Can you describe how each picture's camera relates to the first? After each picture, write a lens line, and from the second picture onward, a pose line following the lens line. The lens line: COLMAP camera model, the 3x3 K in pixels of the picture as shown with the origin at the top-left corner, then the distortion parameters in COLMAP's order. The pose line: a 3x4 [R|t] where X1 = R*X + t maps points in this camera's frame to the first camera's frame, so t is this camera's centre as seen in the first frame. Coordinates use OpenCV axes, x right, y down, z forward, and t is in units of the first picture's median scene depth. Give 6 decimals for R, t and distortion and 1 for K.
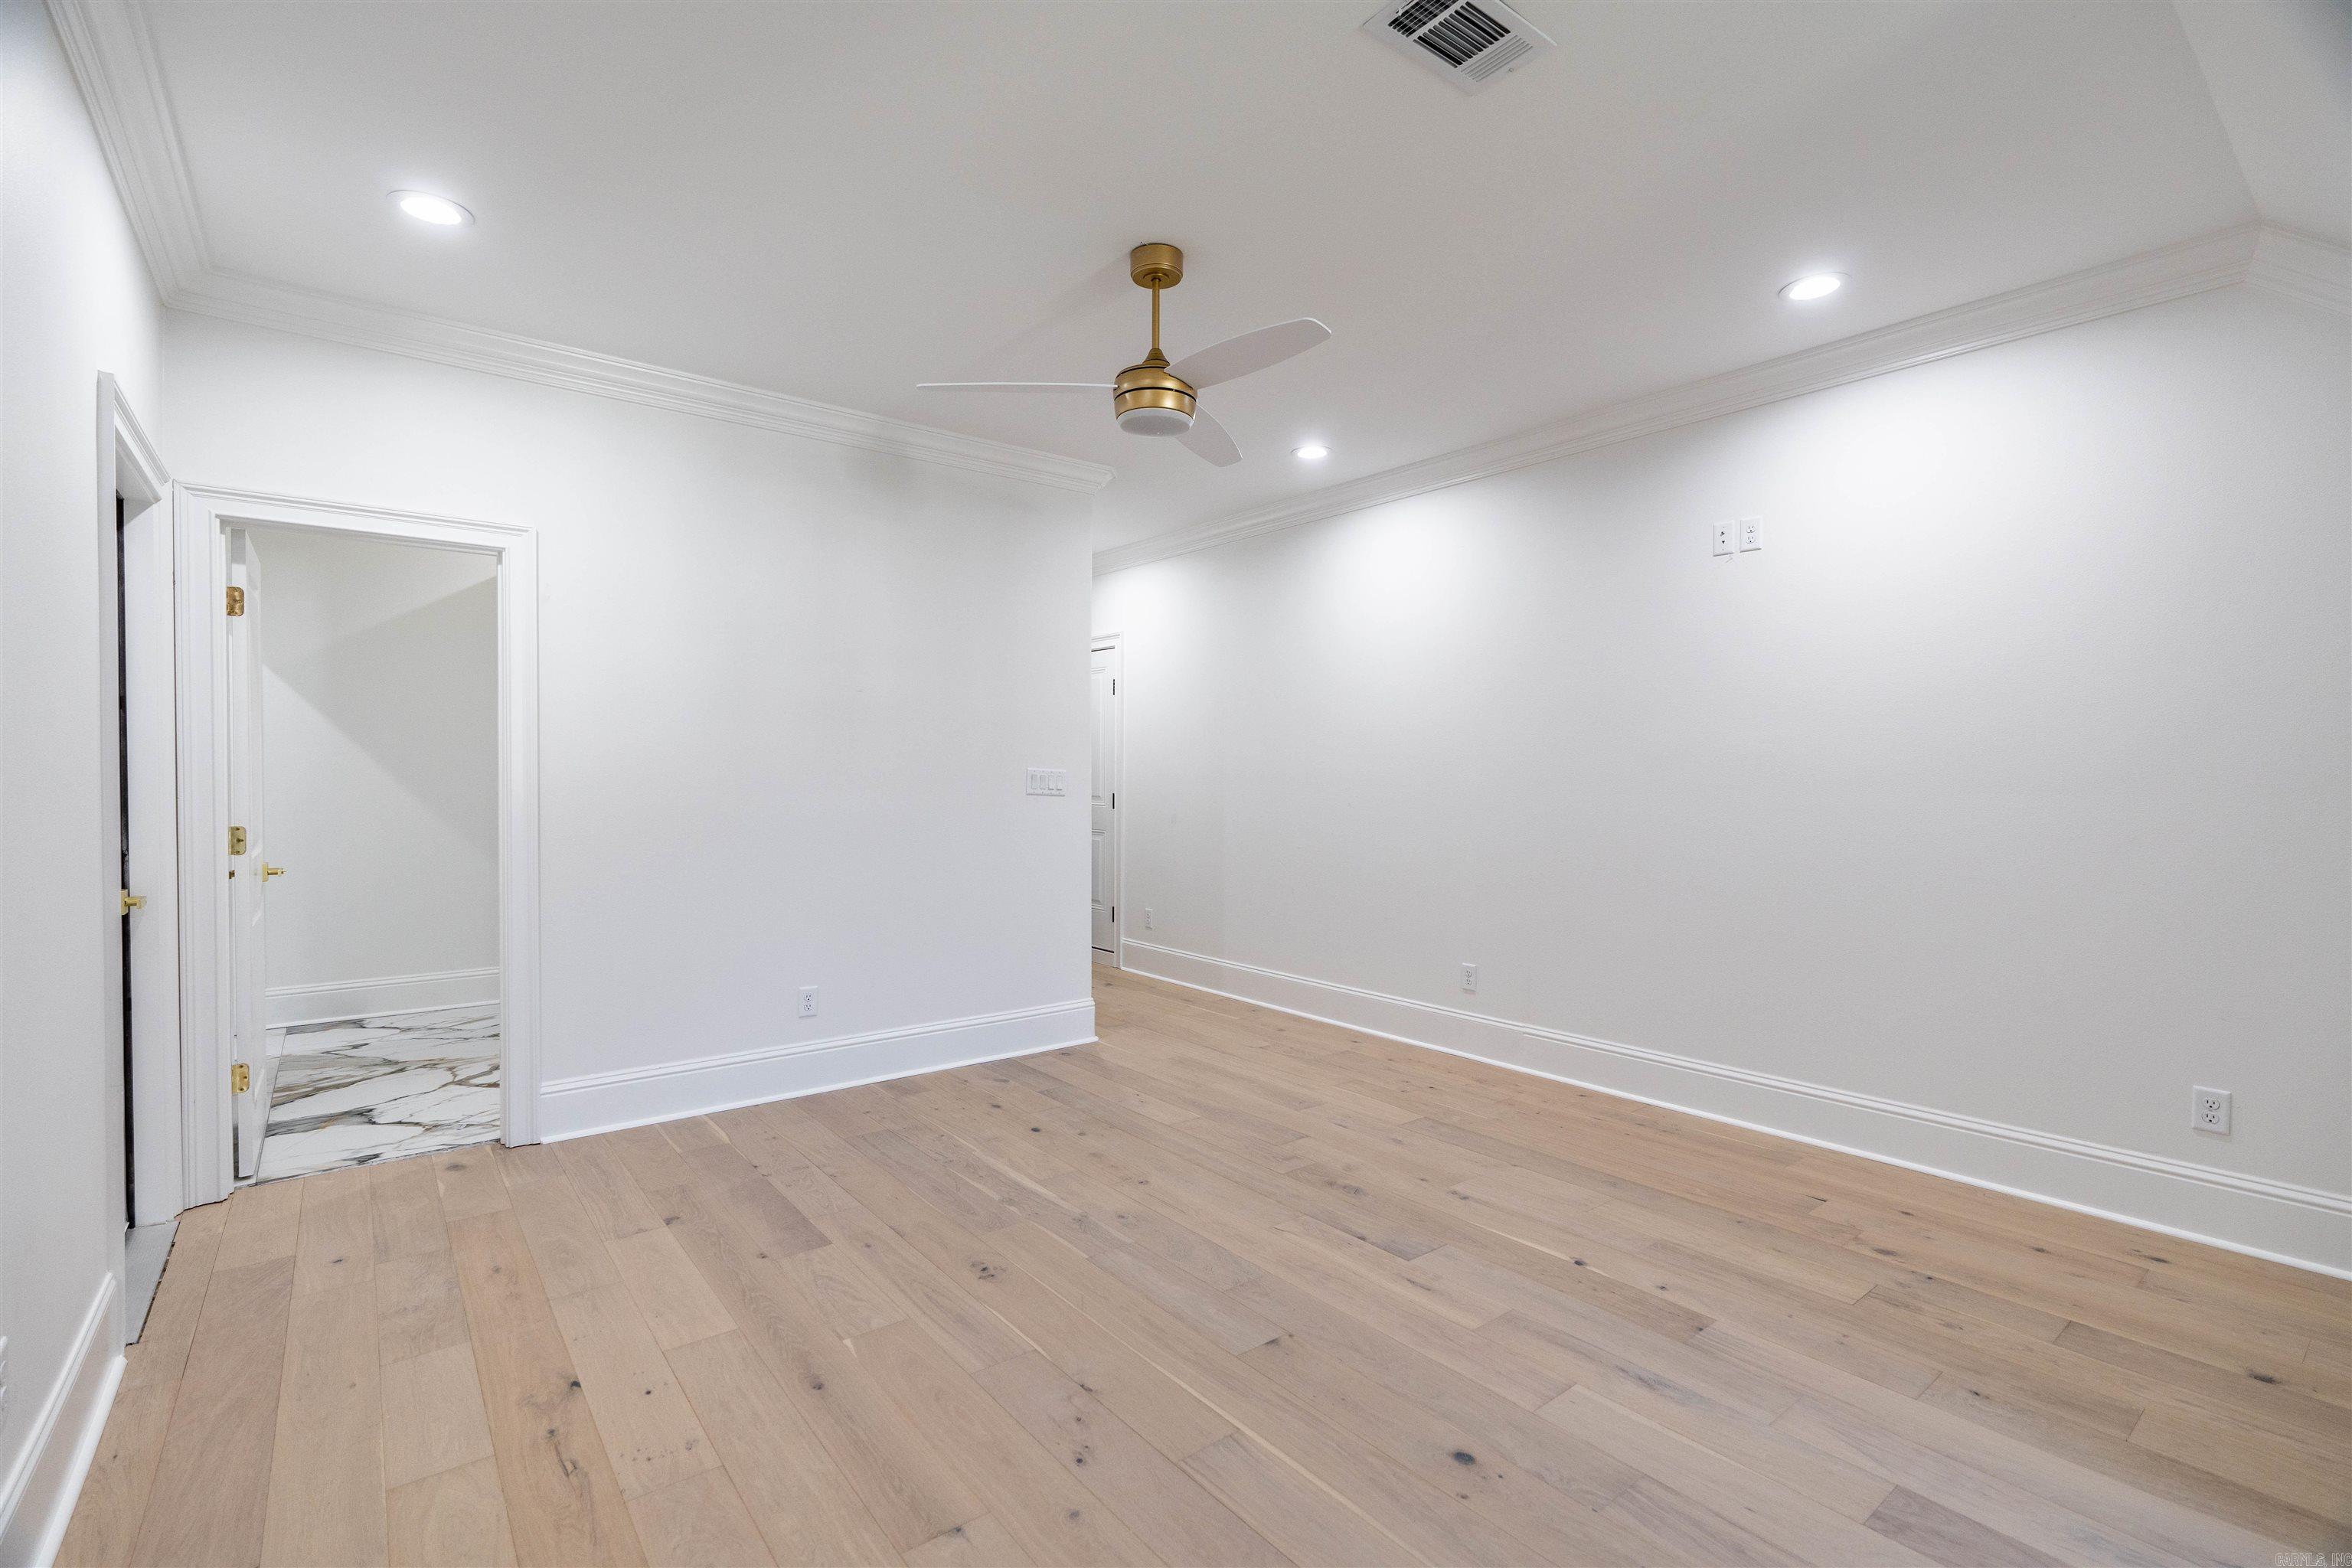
lens RADIAL K [[1058.8, 0, 1168.9], [0, 1058.8, 785.4], [0, 0, 1]] dist [-0.010533, -0.000060]
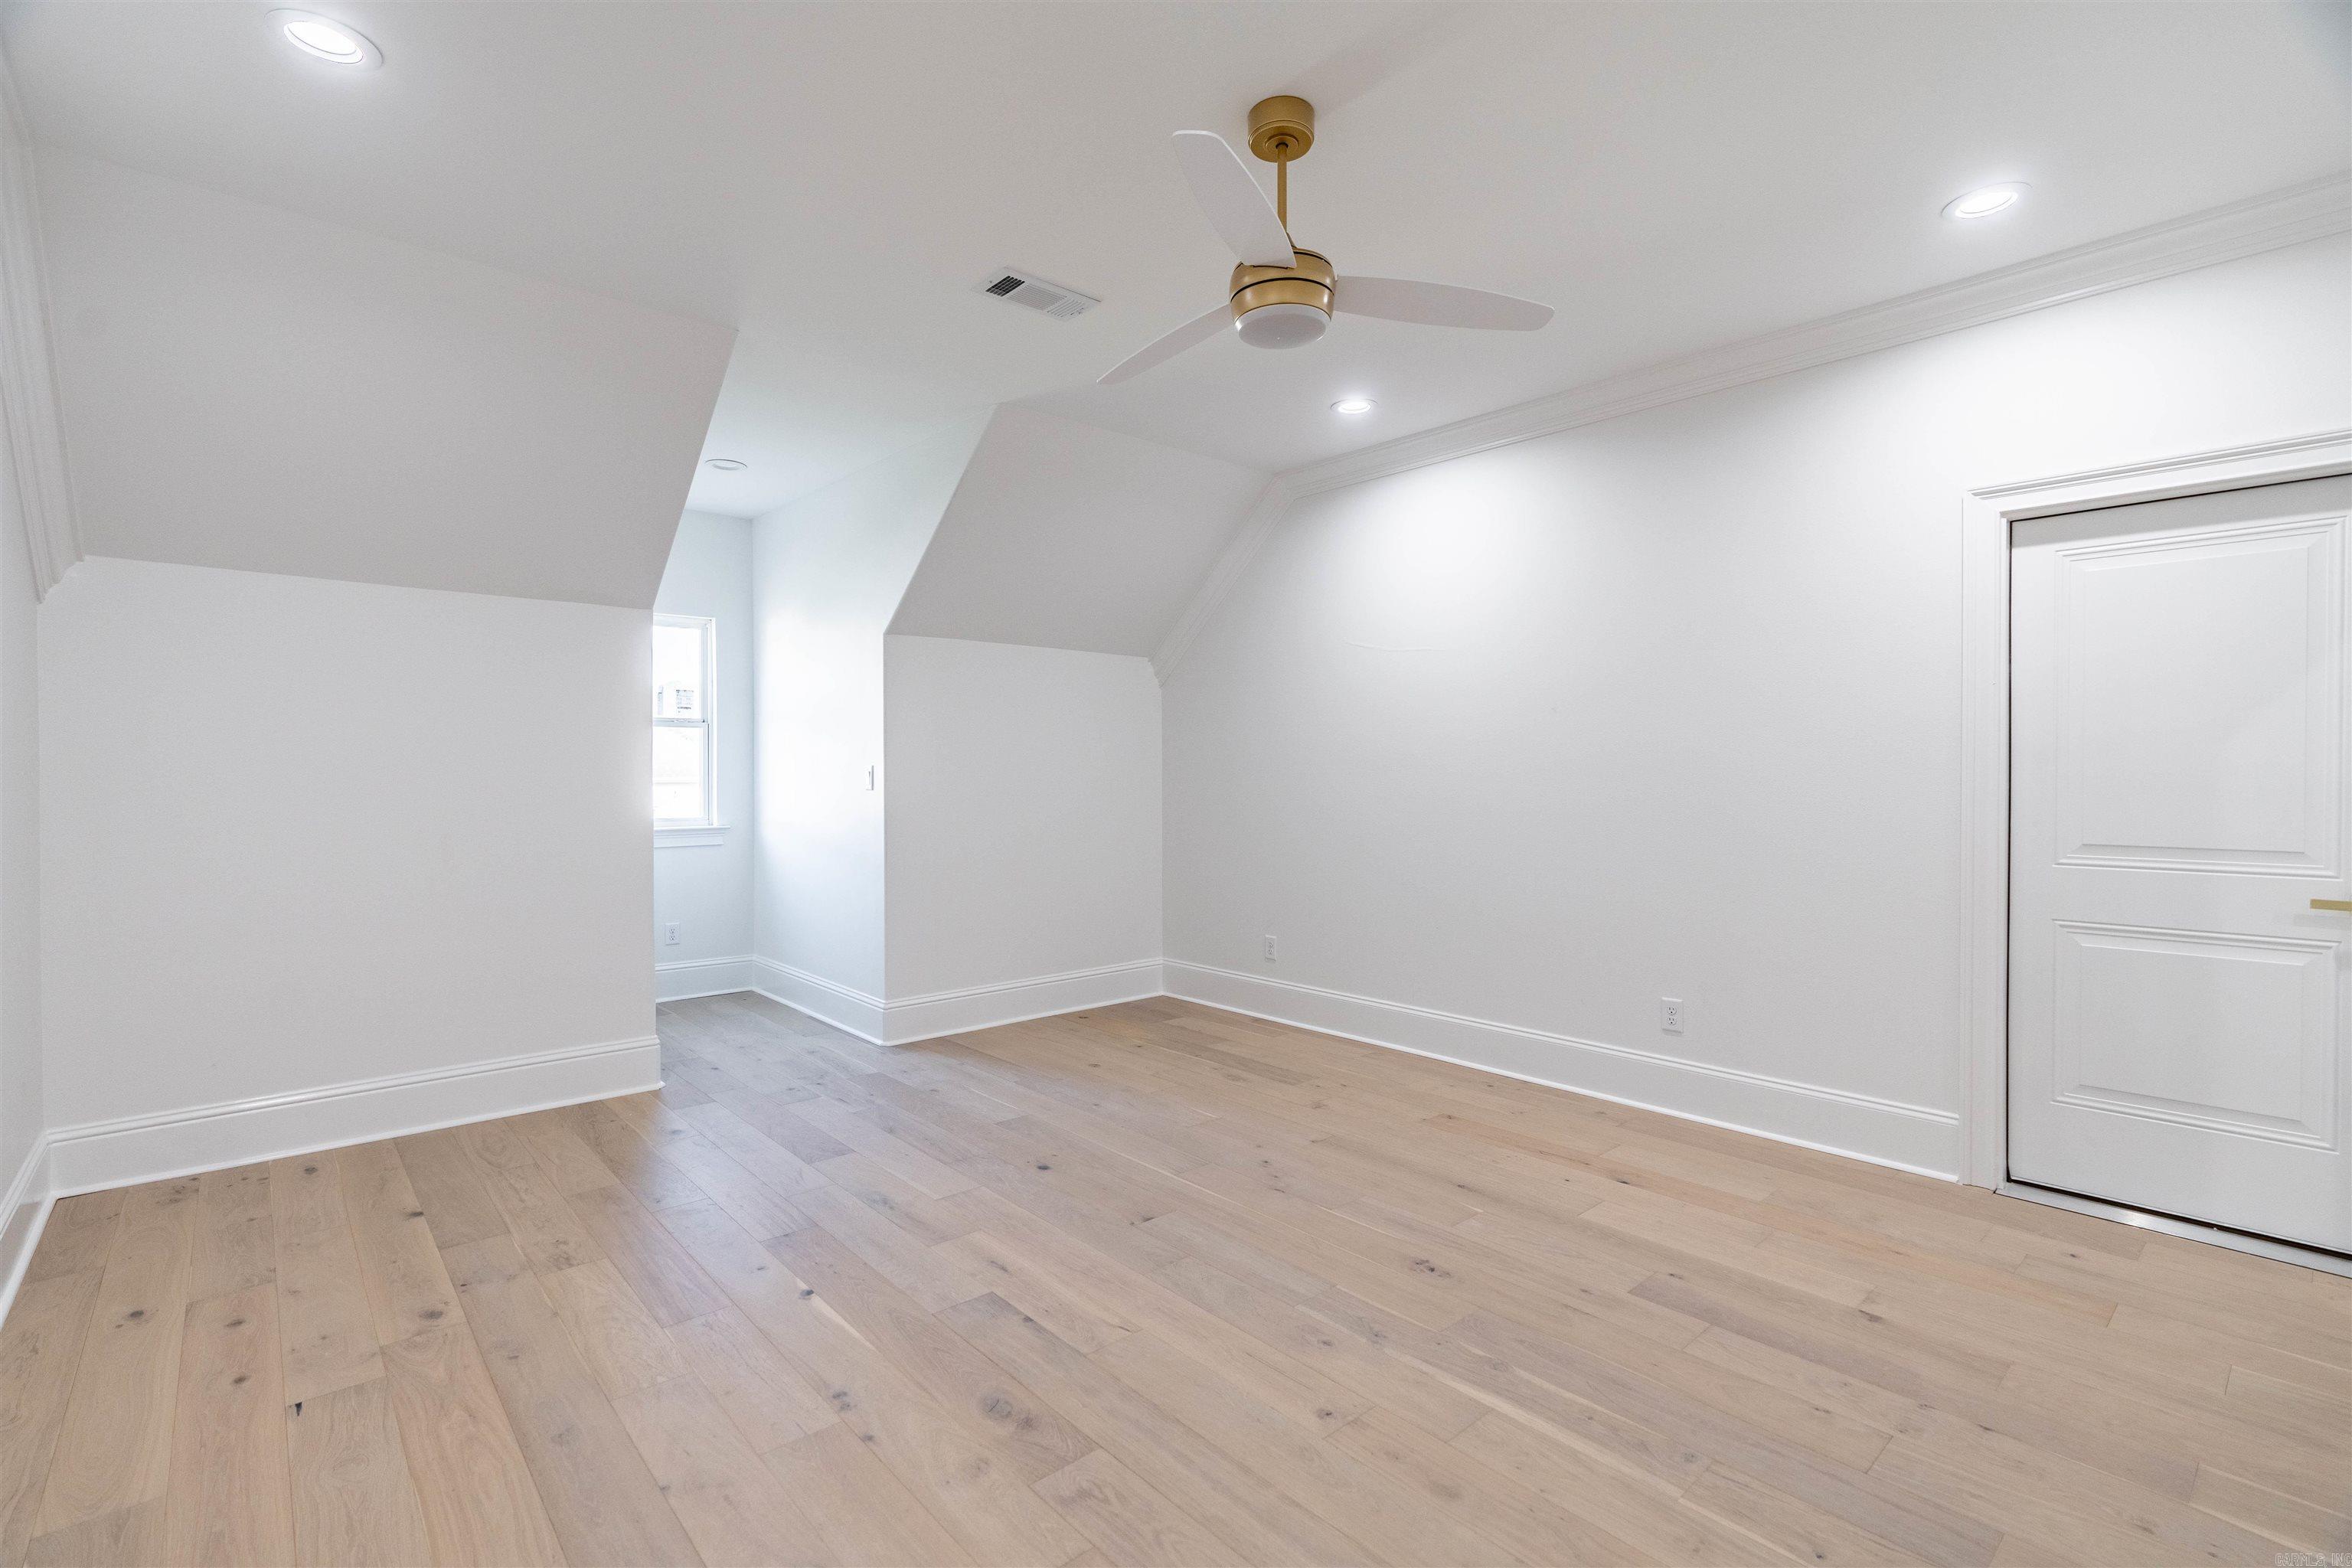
lens RADIAL K [[1058.8, 0, 1168.9], [0, 1058.8, 785.4], [0, 0, 1]] dist [-0.010533, -0.000060]
pose [[-0.998256, -0.000422, -0.059039, 0.120927], [-0.001786, 0.999733, 0.023045, -0.015522], [0.059013, 0.023110, -0.997990, 1.839277]]
